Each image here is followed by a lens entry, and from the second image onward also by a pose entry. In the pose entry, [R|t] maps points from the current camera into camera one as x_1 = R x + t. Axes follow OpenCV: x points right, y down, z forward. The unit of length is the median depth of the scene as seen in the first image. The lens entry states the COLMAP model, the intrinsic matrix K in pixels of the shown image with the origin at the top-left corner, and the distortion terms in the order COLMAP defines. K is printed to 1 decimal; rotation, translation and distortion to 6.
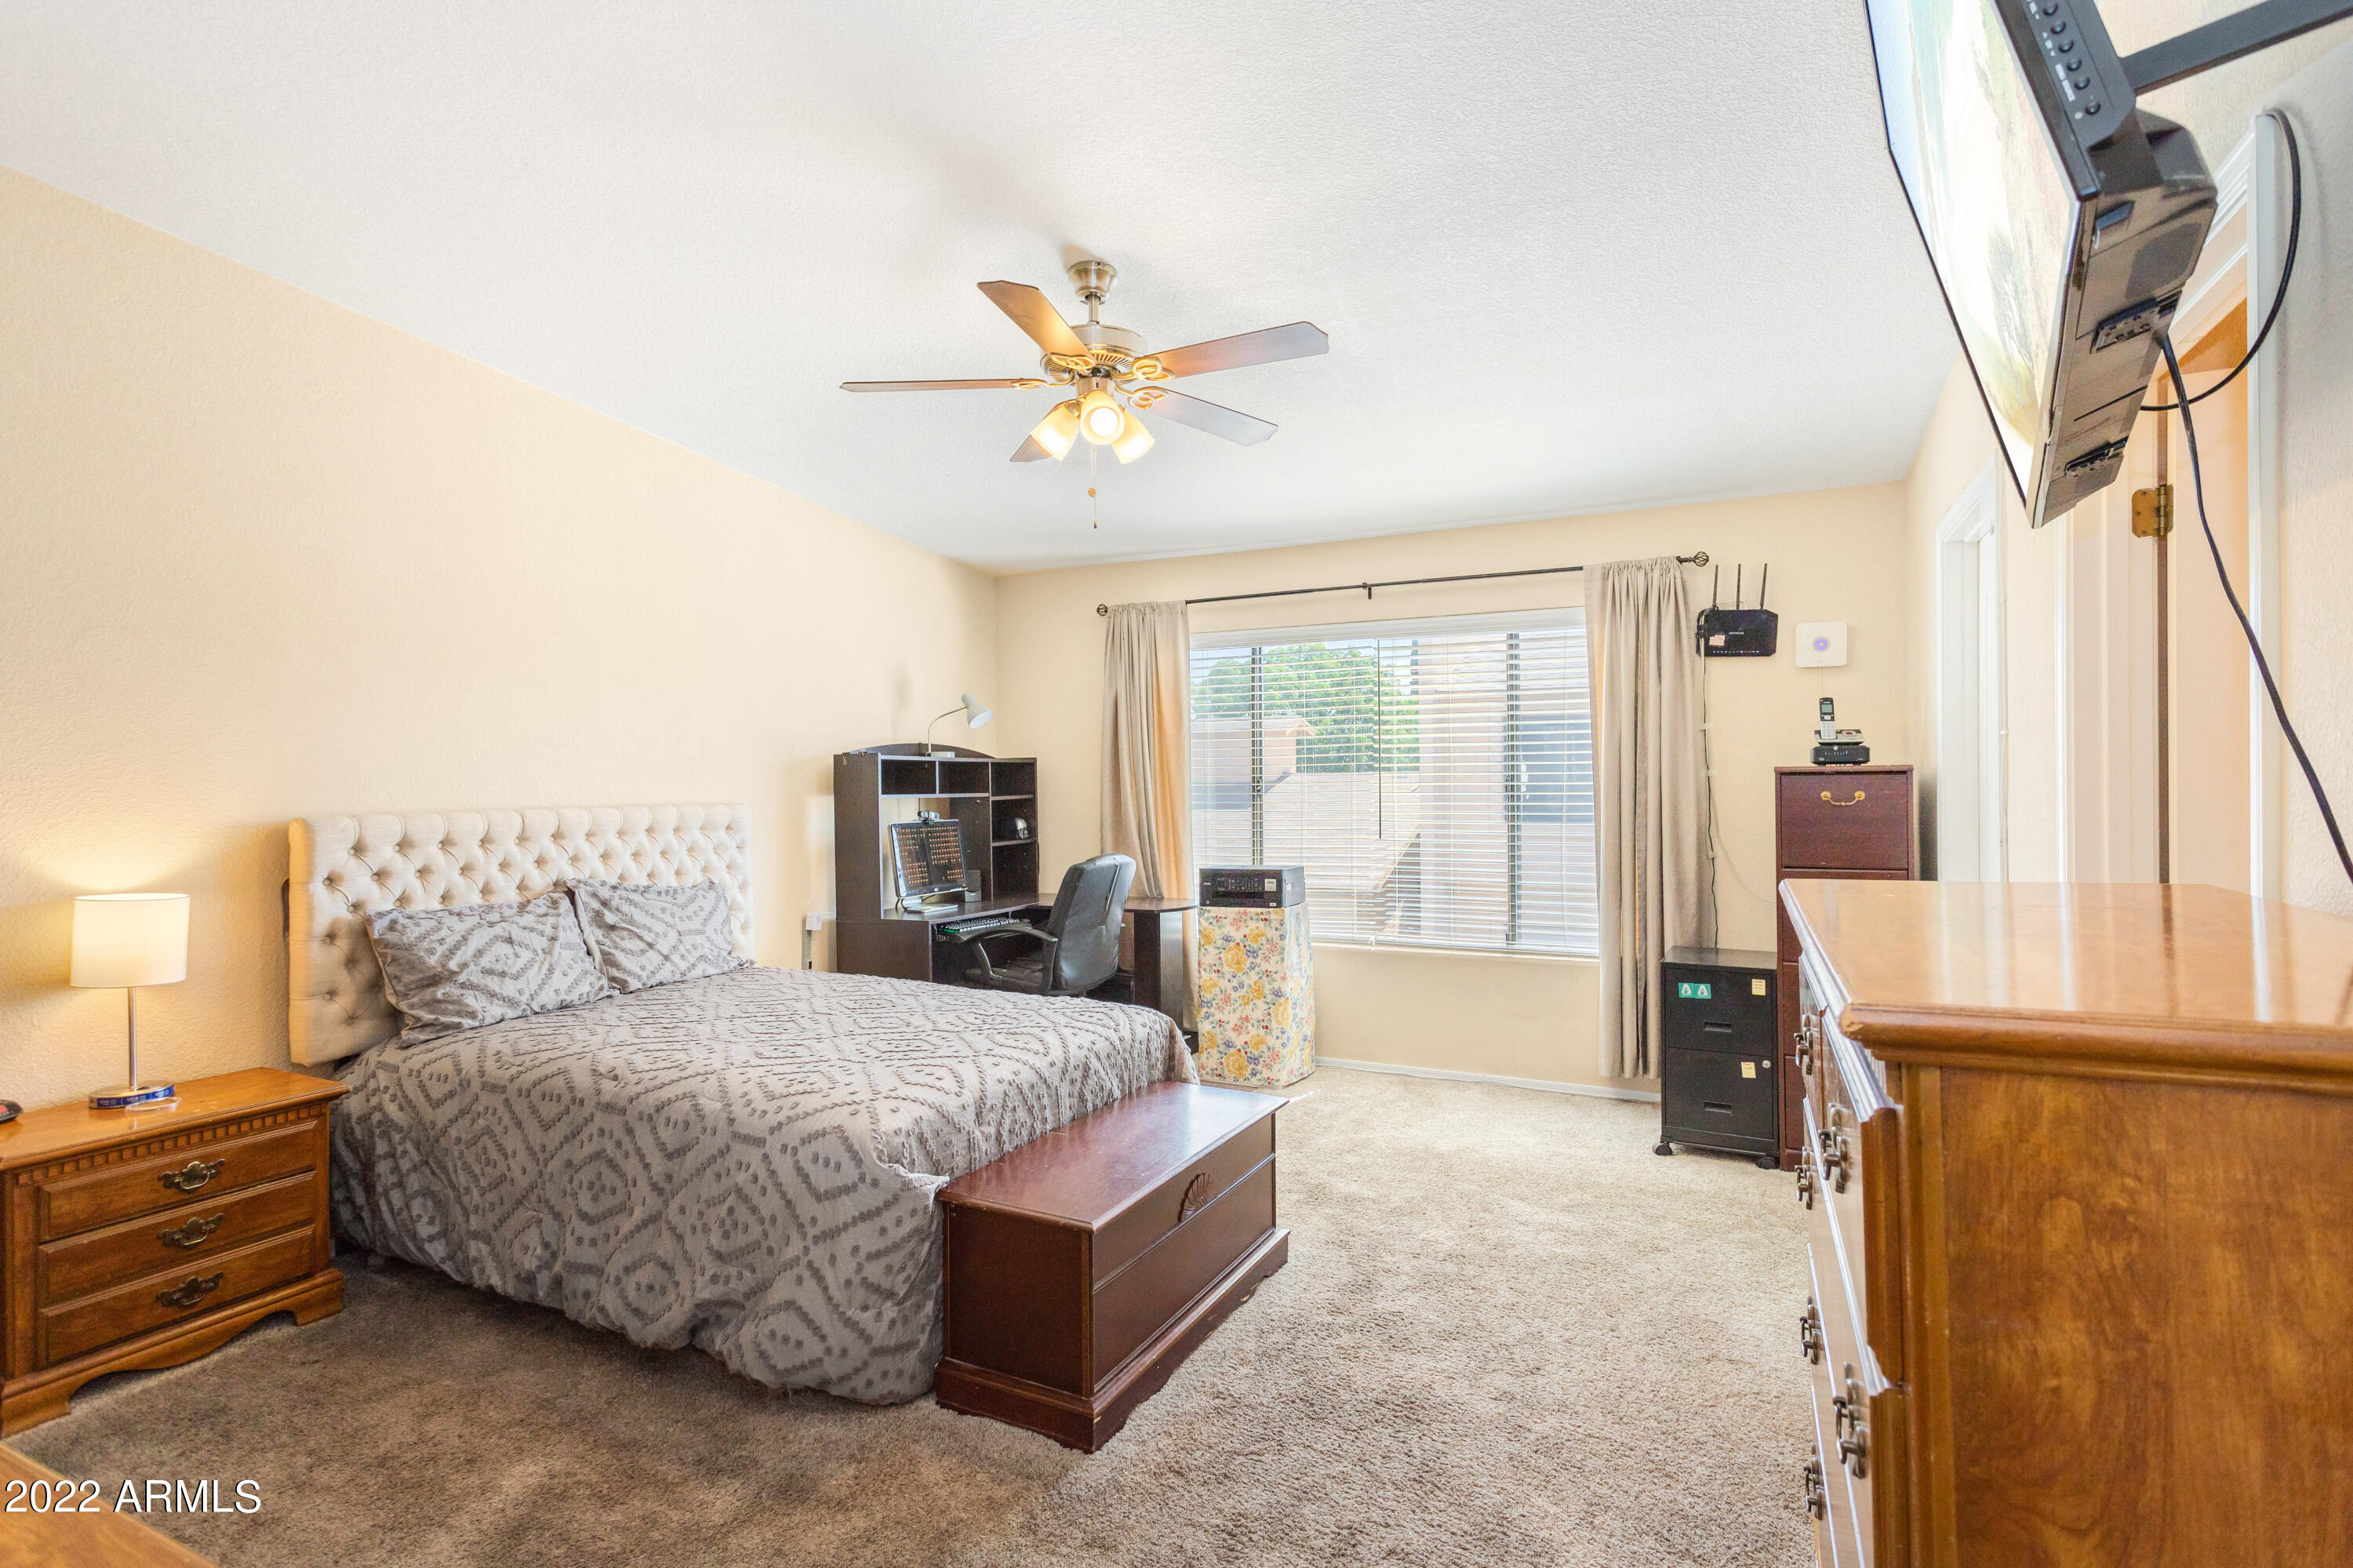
lens RADIAL K [[1121.1, 0, 1179.8], [0, 1121.1, 789.0], [0, 0, 1]] dist [0.003102, 0.001188]
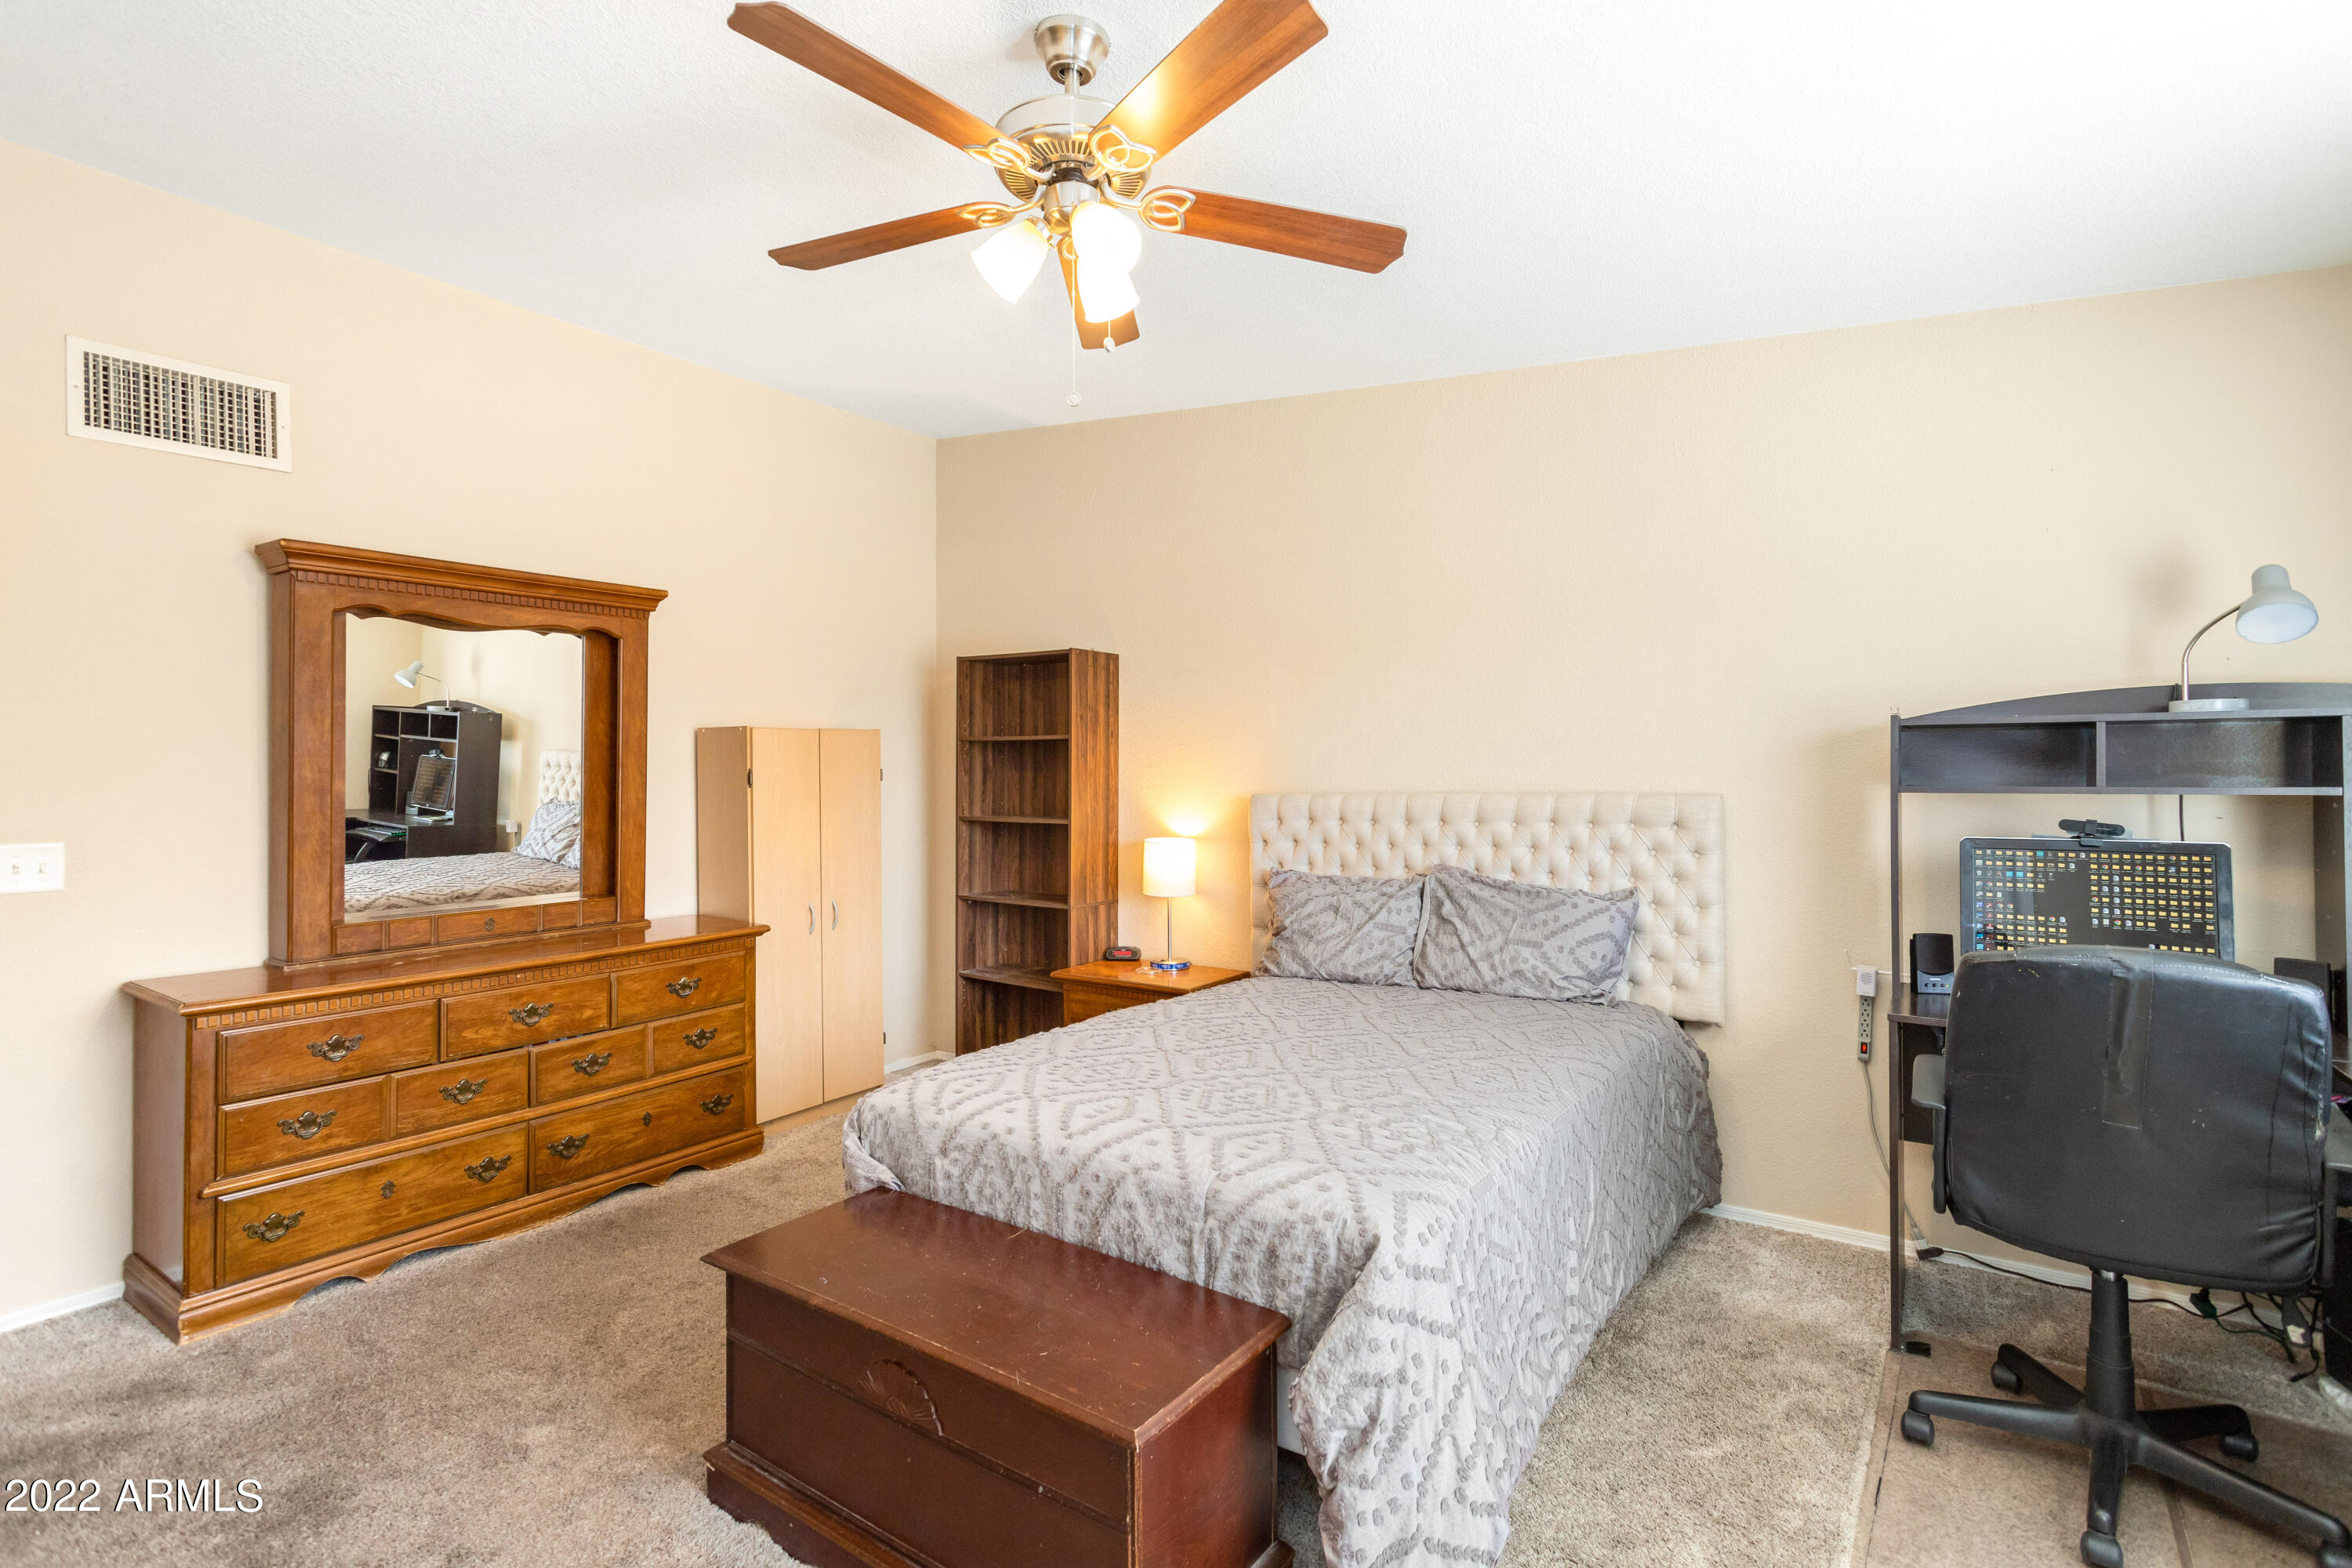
lens RADIAL K [[1120.6, 0, 1169.9], [0, 1120.6, 771.3], [0, 0, 1]] dist [0.003102, 0.001188]
pose [[-0.151509, 0.004042, -0.988448, 0.242102], [-0.000199, 0.999991, 0.004119, -0.002437], [0.988456, 0.000820, -0.151506, 0.476639]]
